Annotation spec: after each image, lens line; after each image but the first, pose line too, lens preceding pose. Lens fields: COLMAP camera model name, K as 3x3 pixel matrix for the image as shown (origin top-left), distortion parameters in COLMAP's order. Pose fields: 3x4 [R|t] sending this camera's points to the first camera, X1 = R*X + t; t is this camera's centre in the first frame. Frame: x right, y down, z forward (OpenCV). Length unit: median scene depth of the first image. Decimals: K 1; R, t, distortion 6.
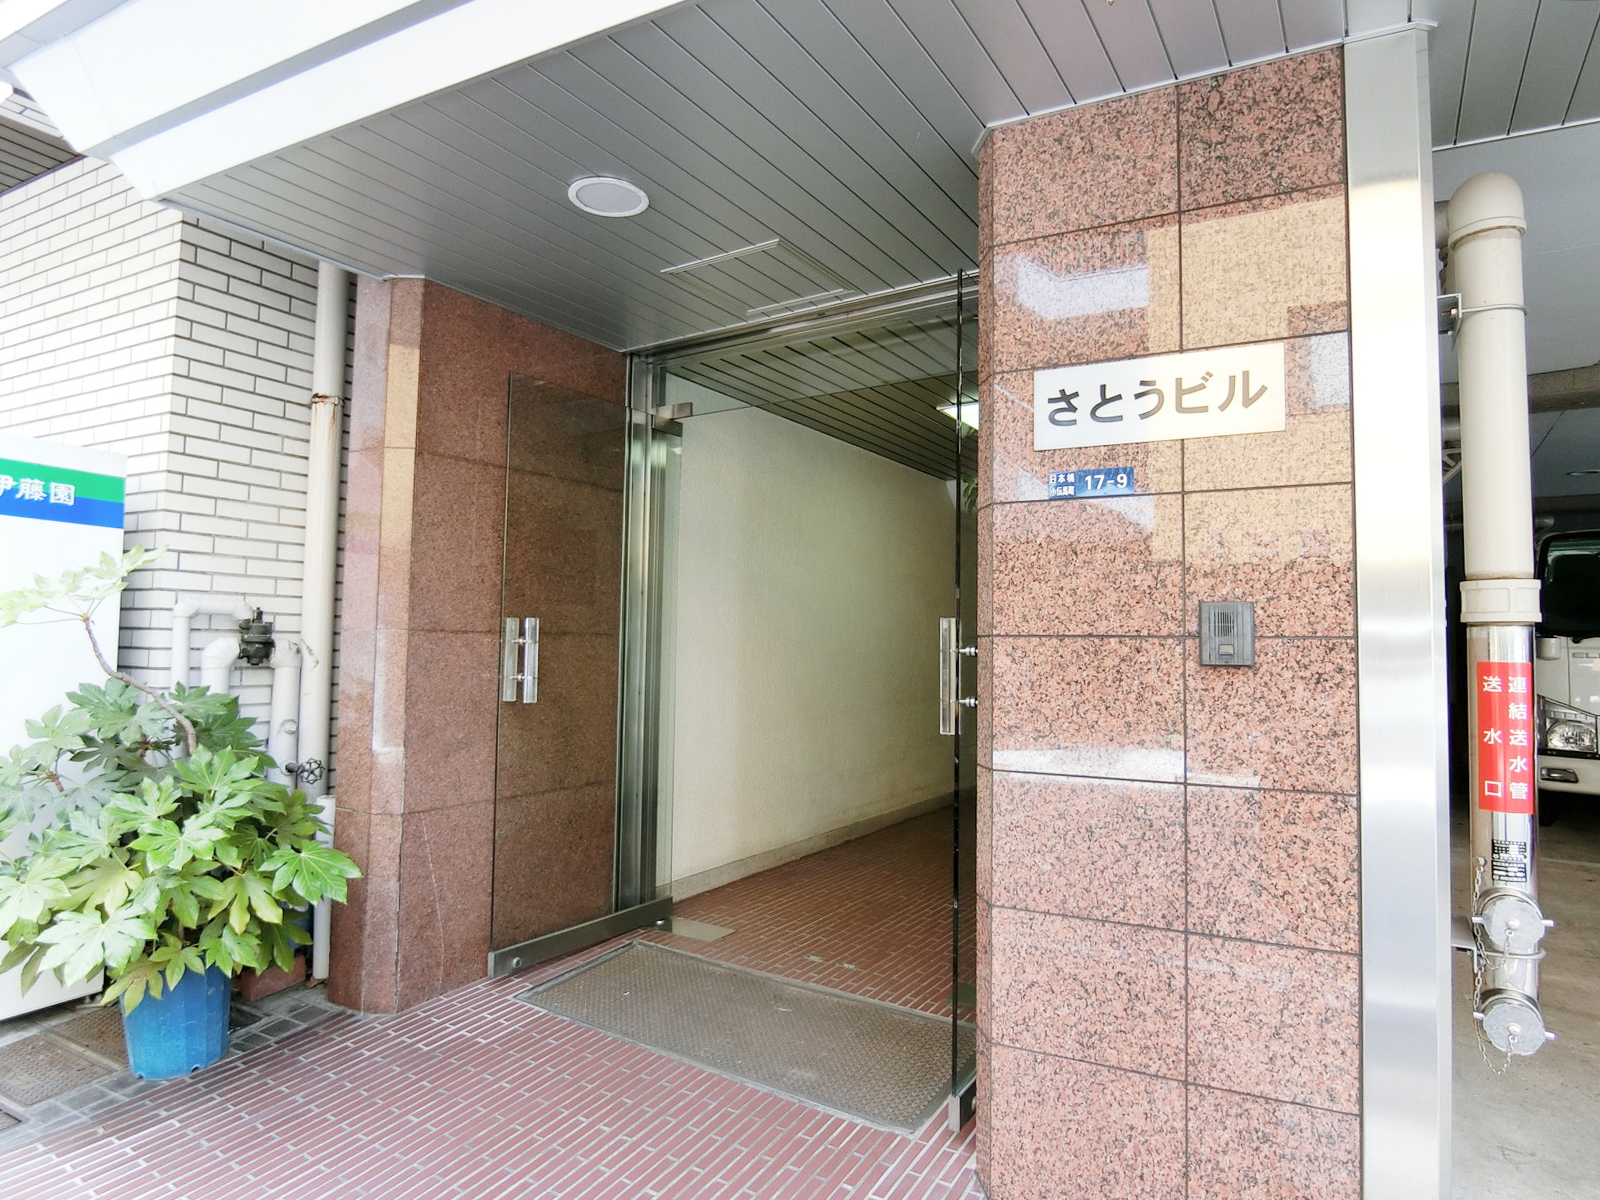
lens RADIAL K [[900.9, 0, 801.6], [0, 900.9, 603.3], [0, 0, 1]] dist [-0.019545, -0.001358]
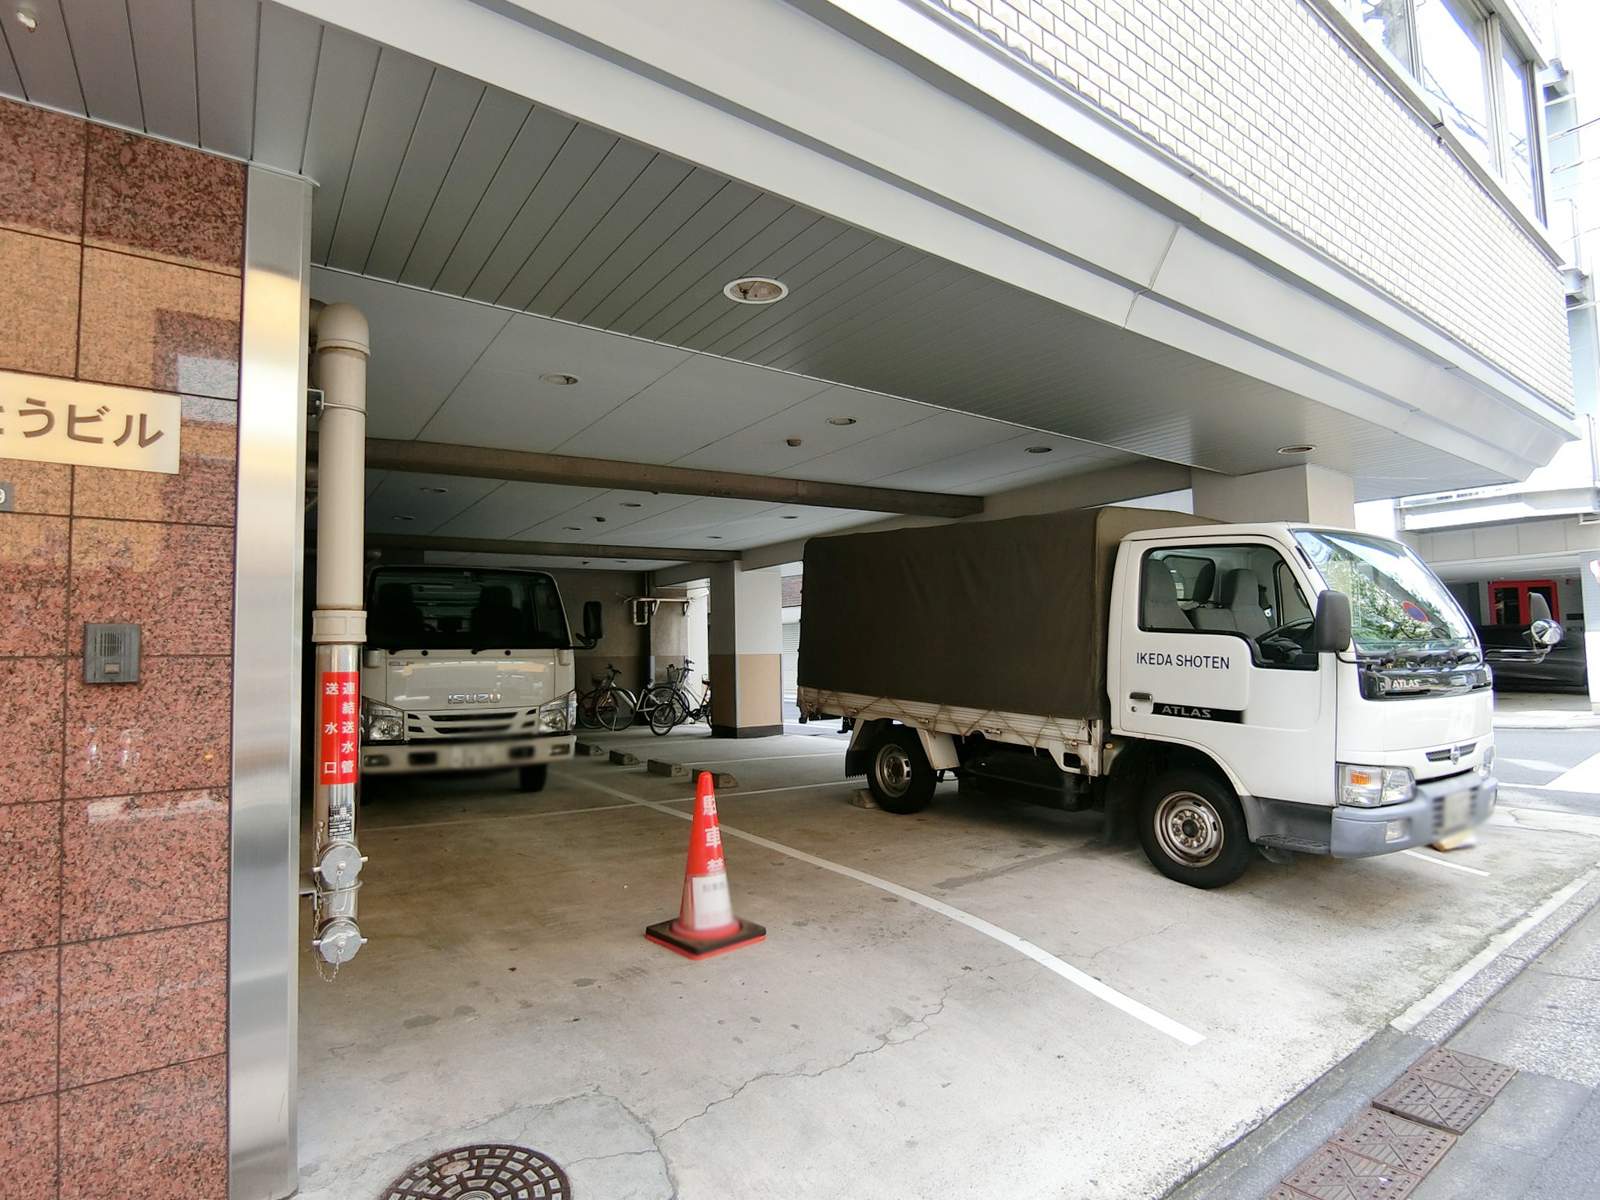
lens RADIAL K [[900.9, 0, 796.6], [0, 900.9, 602.4], [0, 0, 1]] dist [-0.019545, -0.001358]
pose [[0.418493, 0.035873, 0.907511, -0.150724], [-0.022420, 0.999323, -0.029163, -0.014125], [-0.907943, -0.008141, 0.419014, -0.187373]]
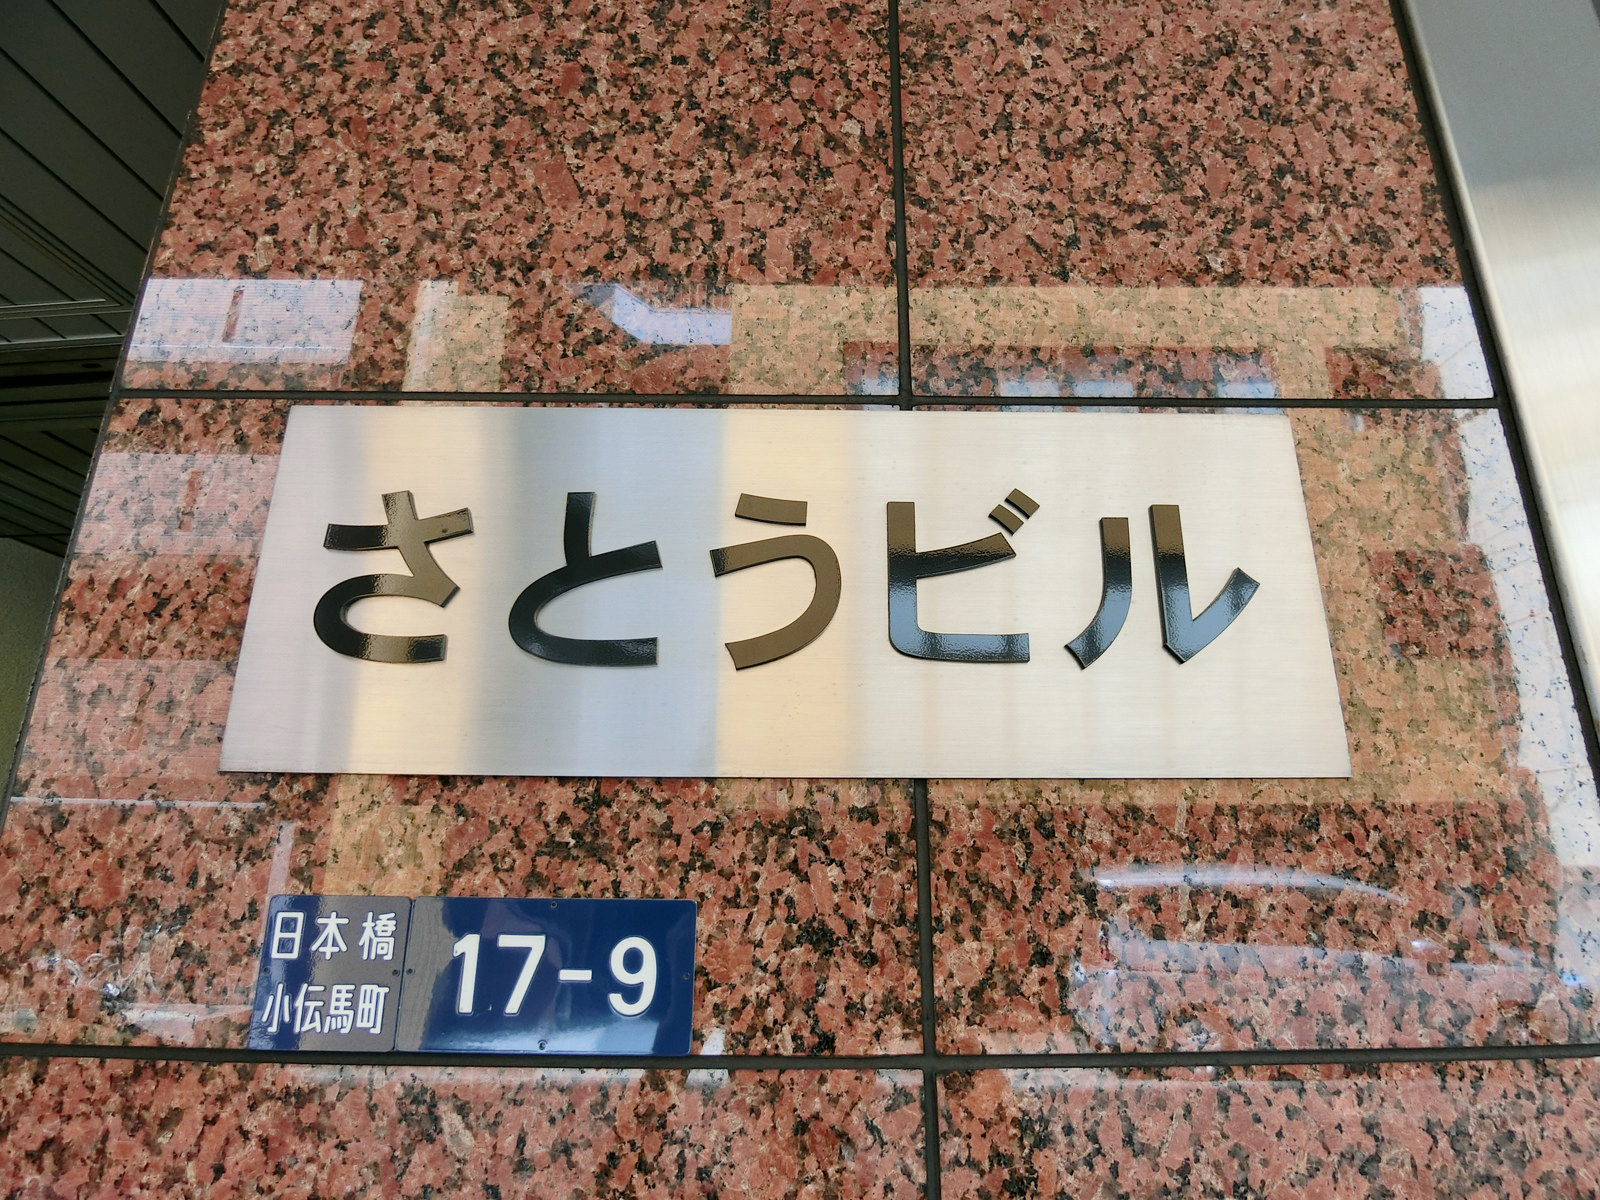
lens RADIAL K [[900.9, 0, 810.3], [0, 900.9, 593.1], [0, 0, 1]] dist [-0.019545, -0.001358]
pose [[0.891607, 0.124960, 0.435226, 0.310265], [-0.013139, 0.967902, -0.250984, -0.175244], [-0.452619, 0.218061, 0.864630, 0.835624]]
